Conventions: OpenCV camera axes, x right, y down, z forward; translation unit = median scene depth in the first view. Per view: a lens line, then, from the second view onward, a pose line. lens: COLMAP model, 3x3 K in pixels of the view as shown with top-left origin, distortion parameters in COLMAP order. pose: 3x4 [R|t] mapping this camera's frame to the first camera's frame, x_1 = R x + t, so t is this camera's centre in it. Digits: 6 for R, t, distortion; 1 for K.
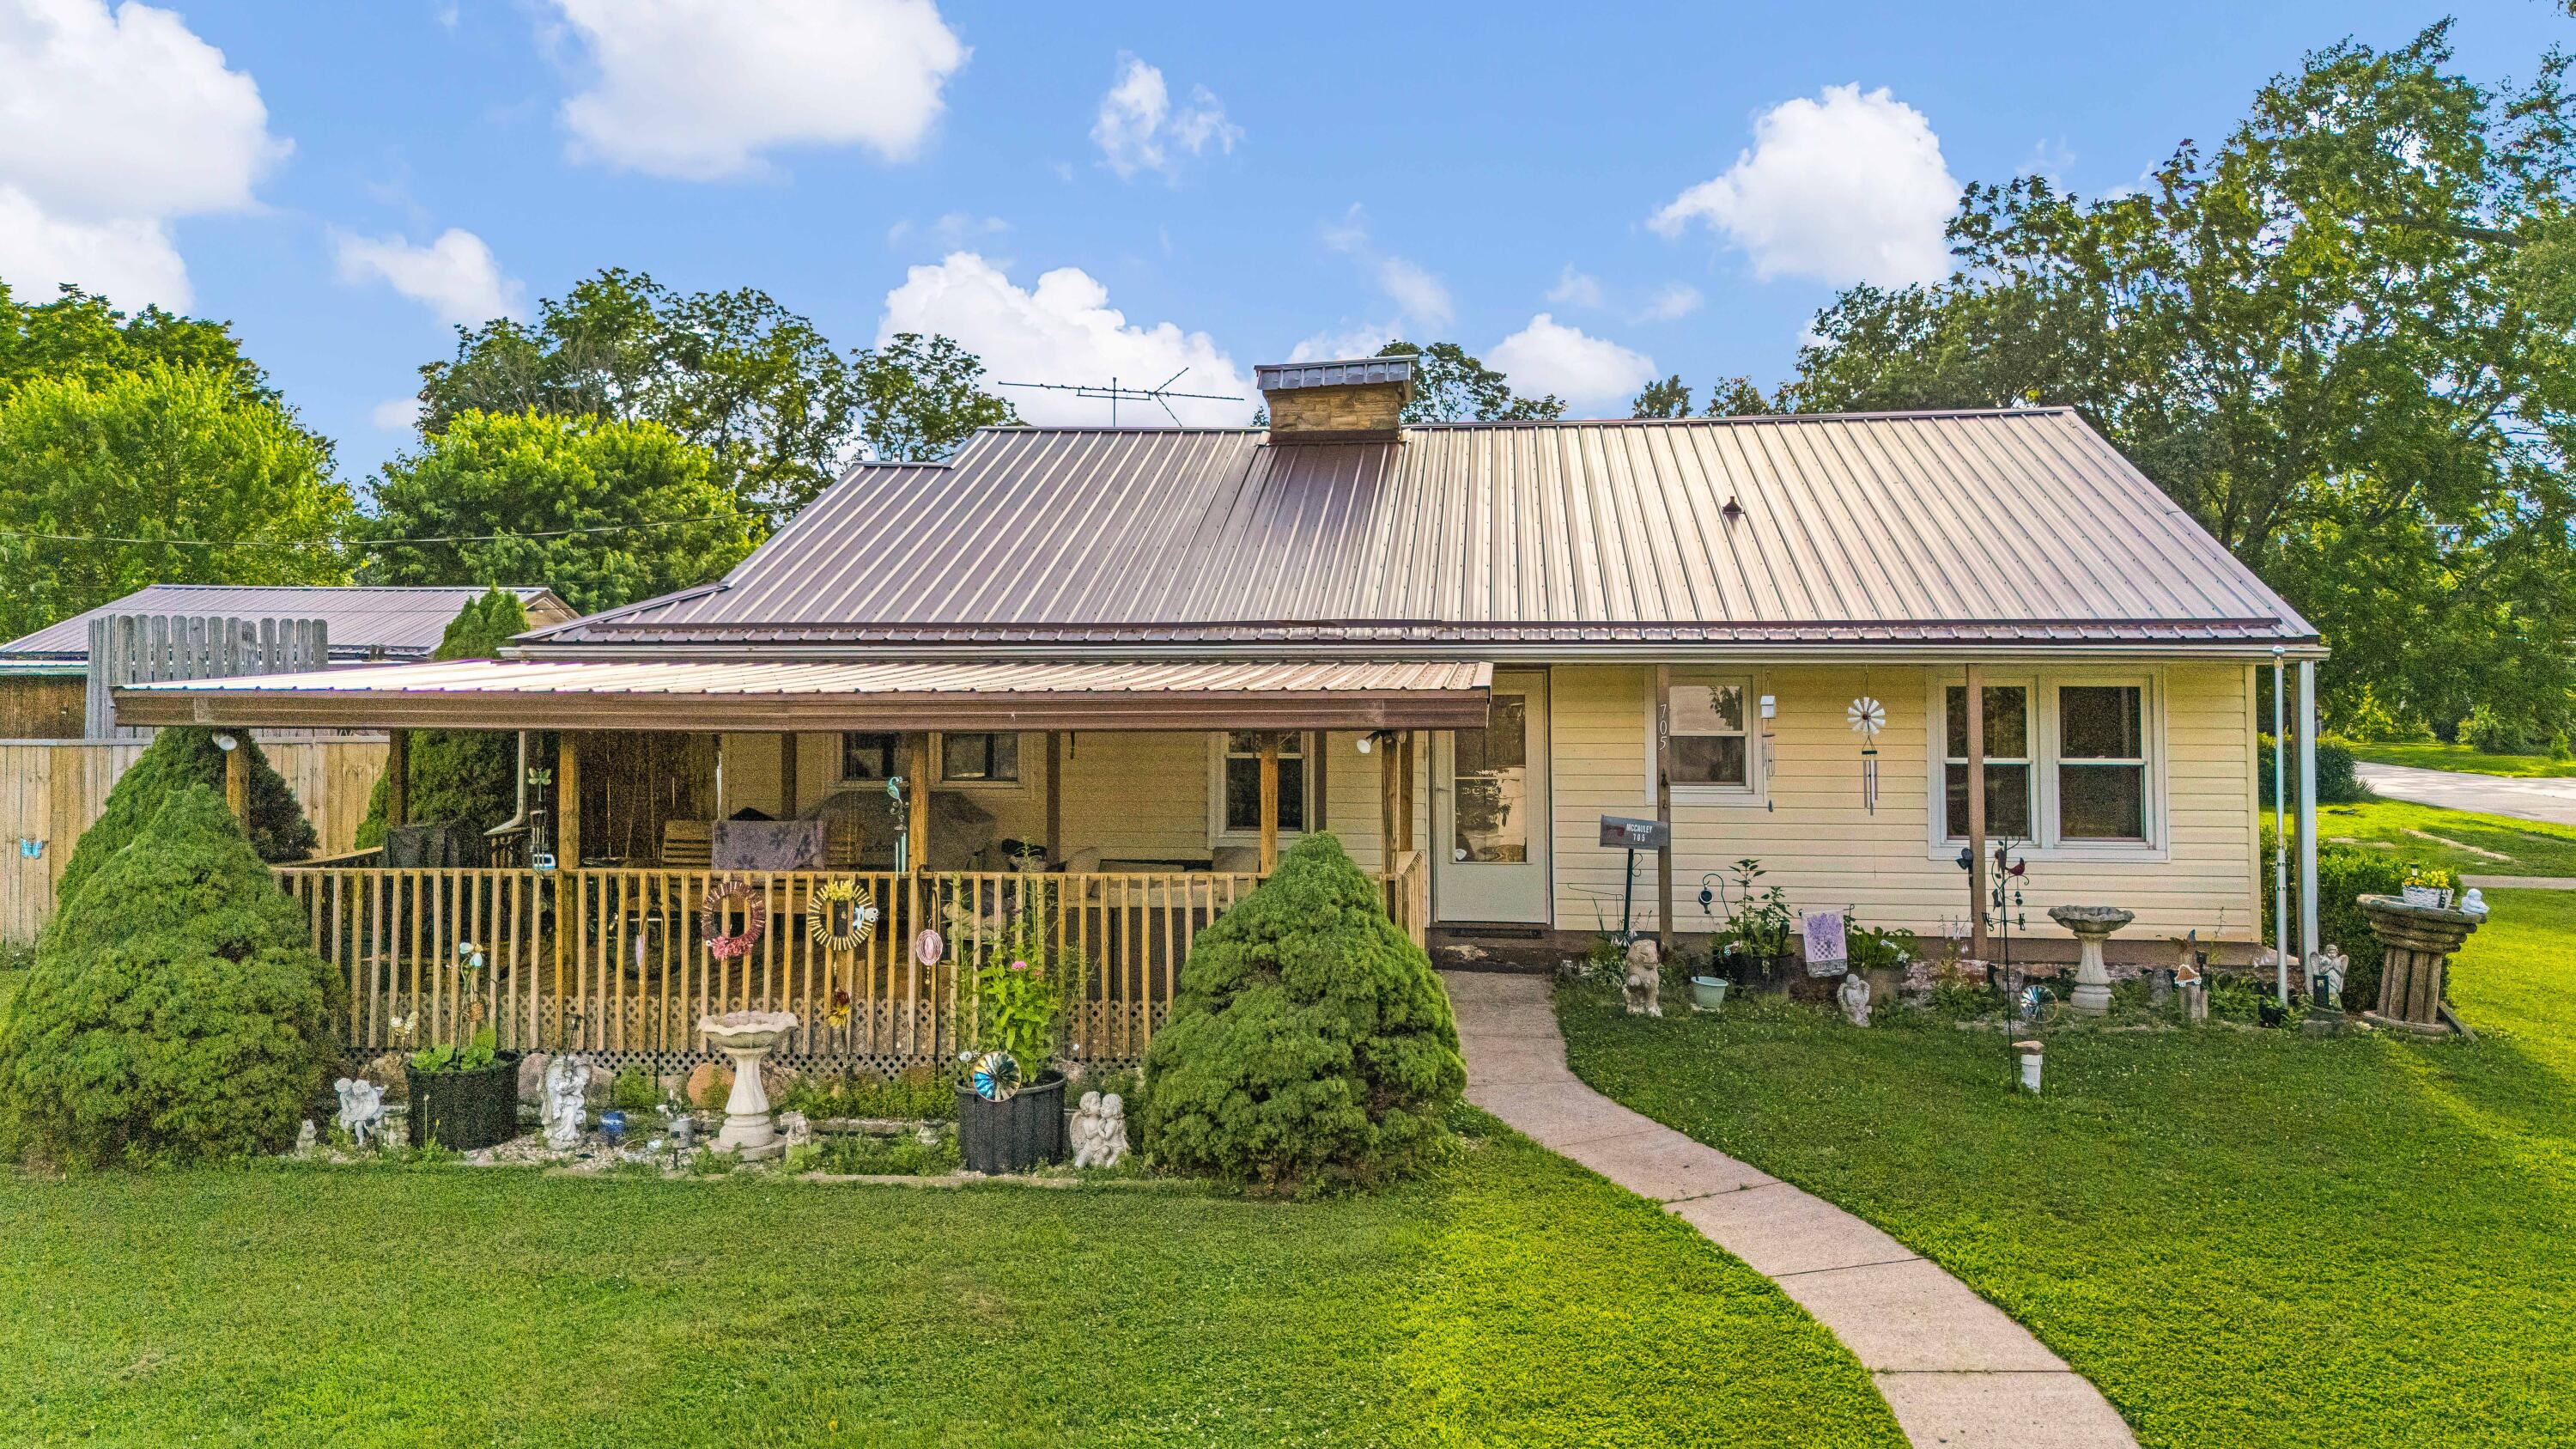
lens RADIAL K [[1922.2, 0, 1277.7], [0, 1922.2, 725.5], [0, 0, 1]] dist [0.041946, -0.020561]
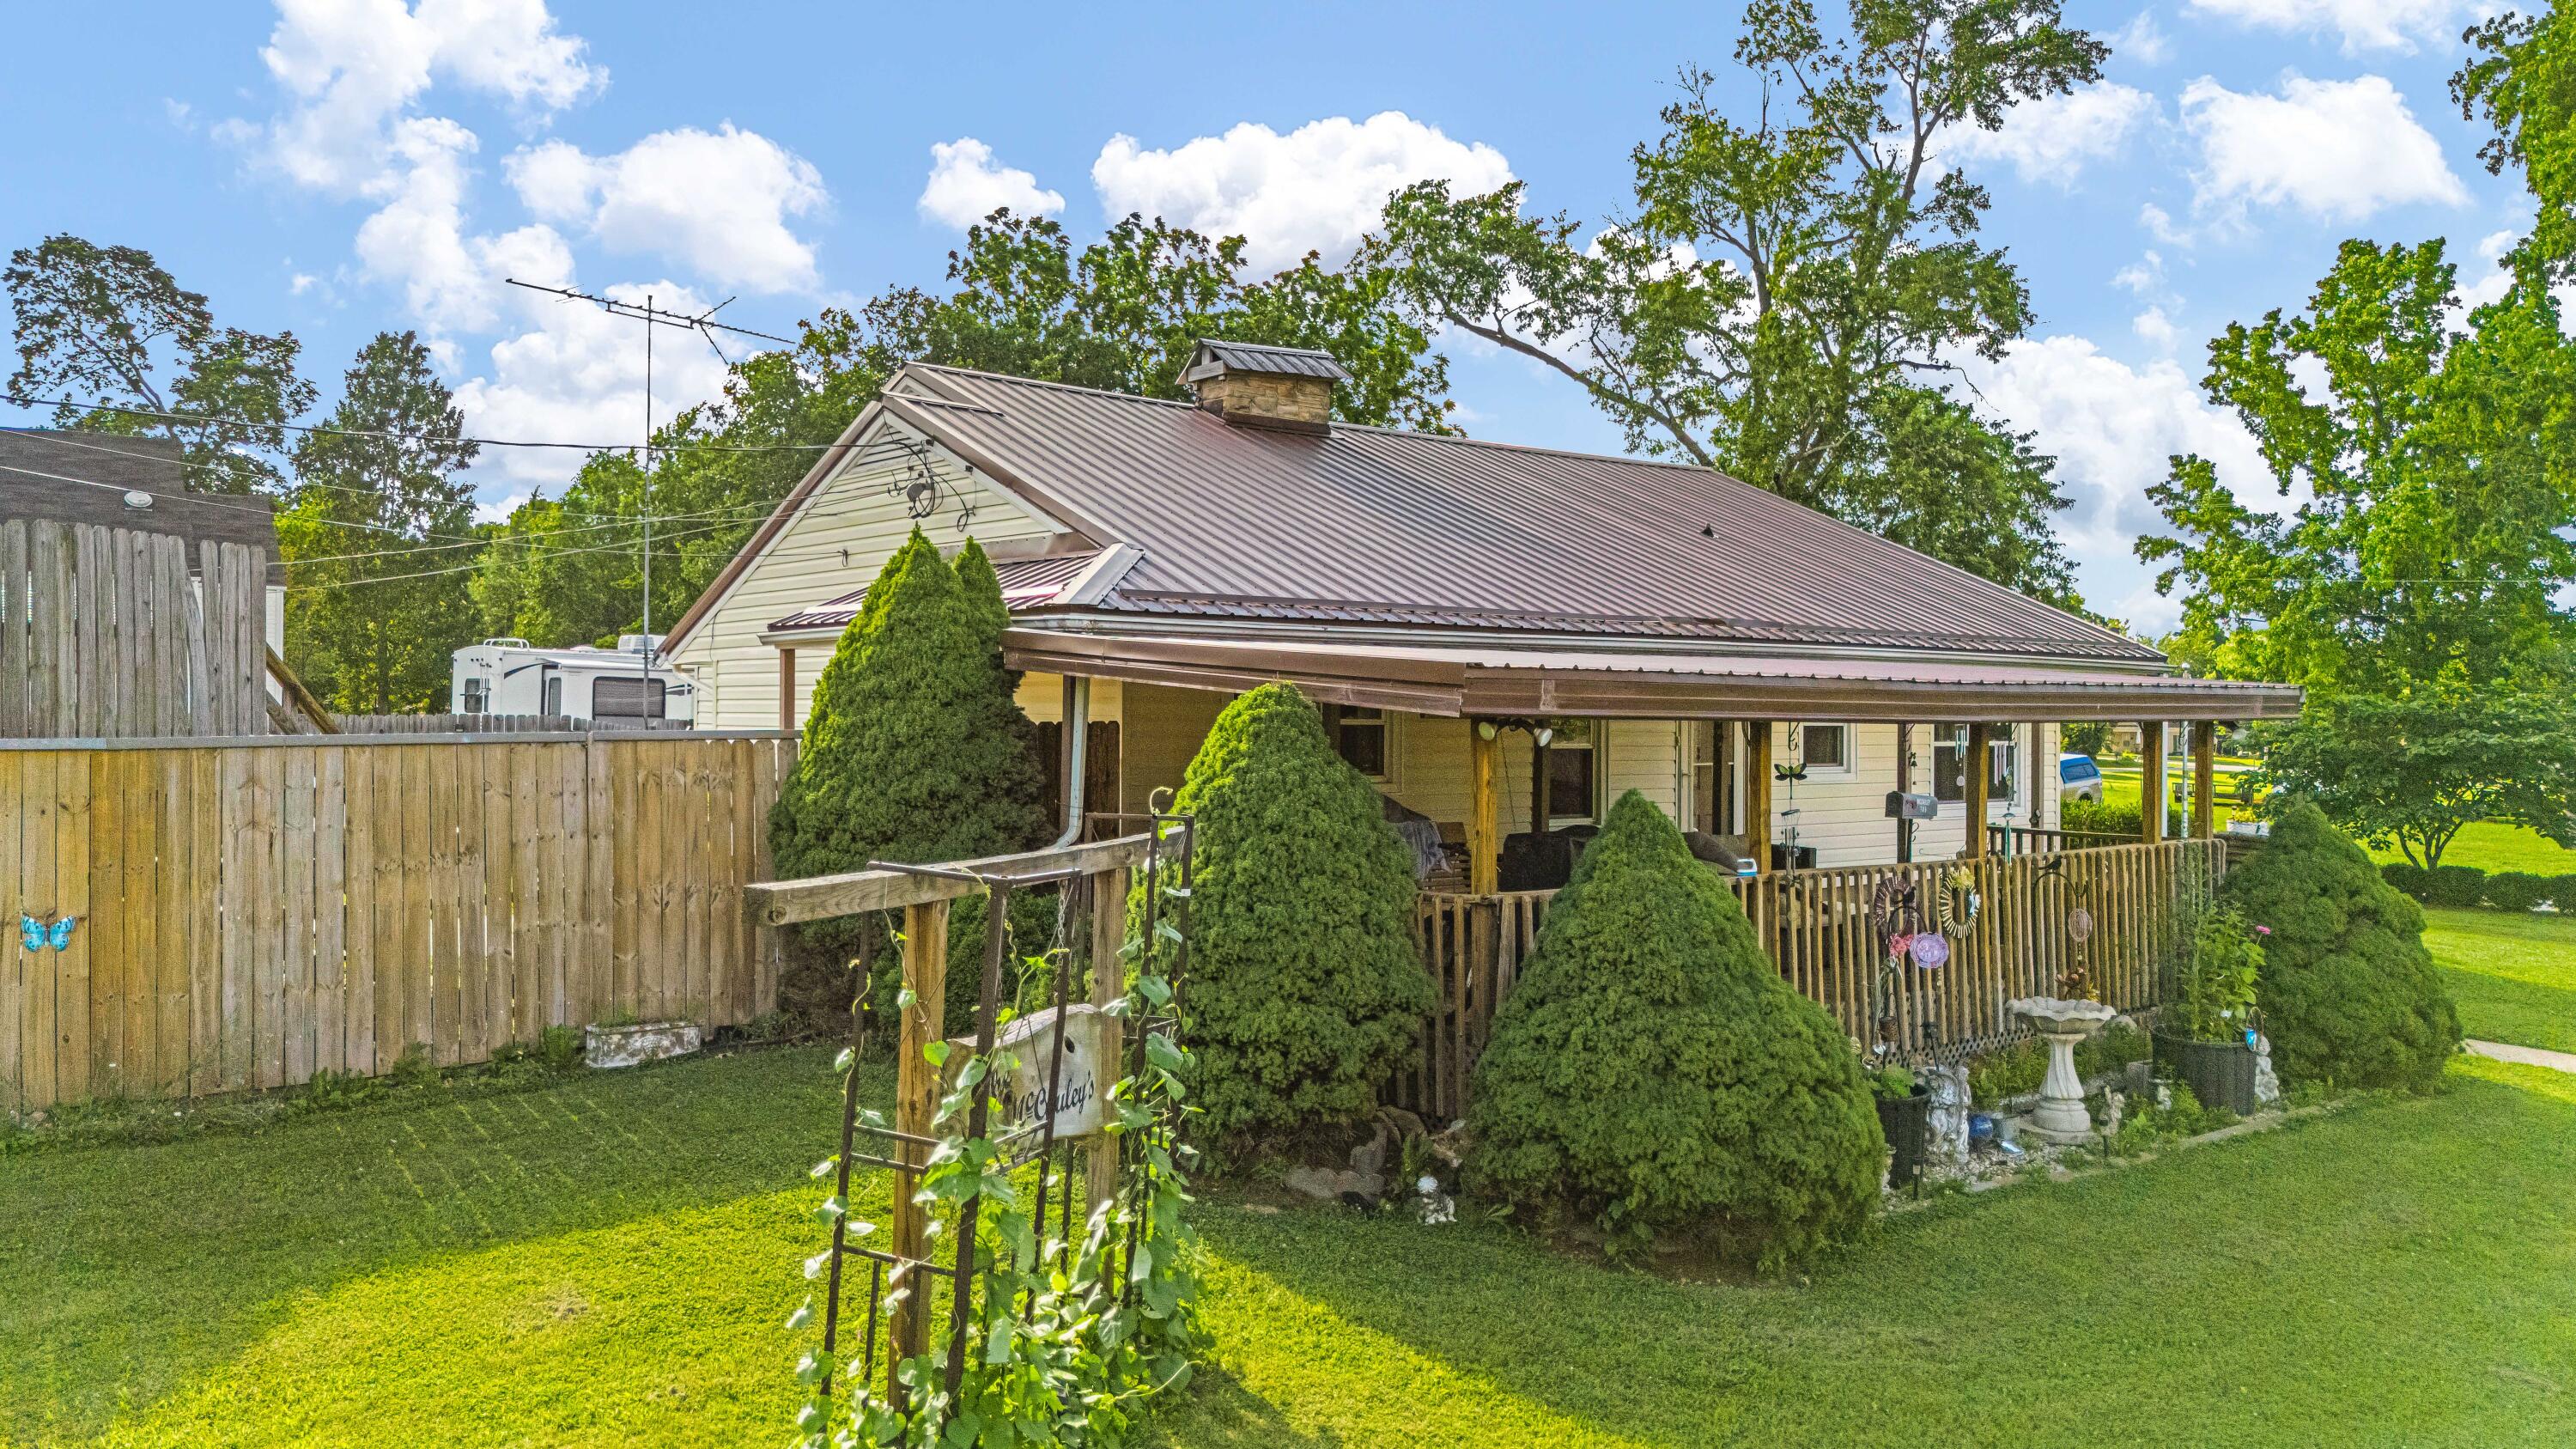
lens RADIAL K [[1922.2, 0, 1289.6], [0, 1922.2, 716.4], [0, 0, 1]] dist [0.041946, -0.020561]
pose [[0.699530, 0.001421, 0.714602, -0.676196], [-0.000995, 0.999999, -0.001014, 0.000917], [-0.714603, -0.000002, 0.699530, 0.305298]]
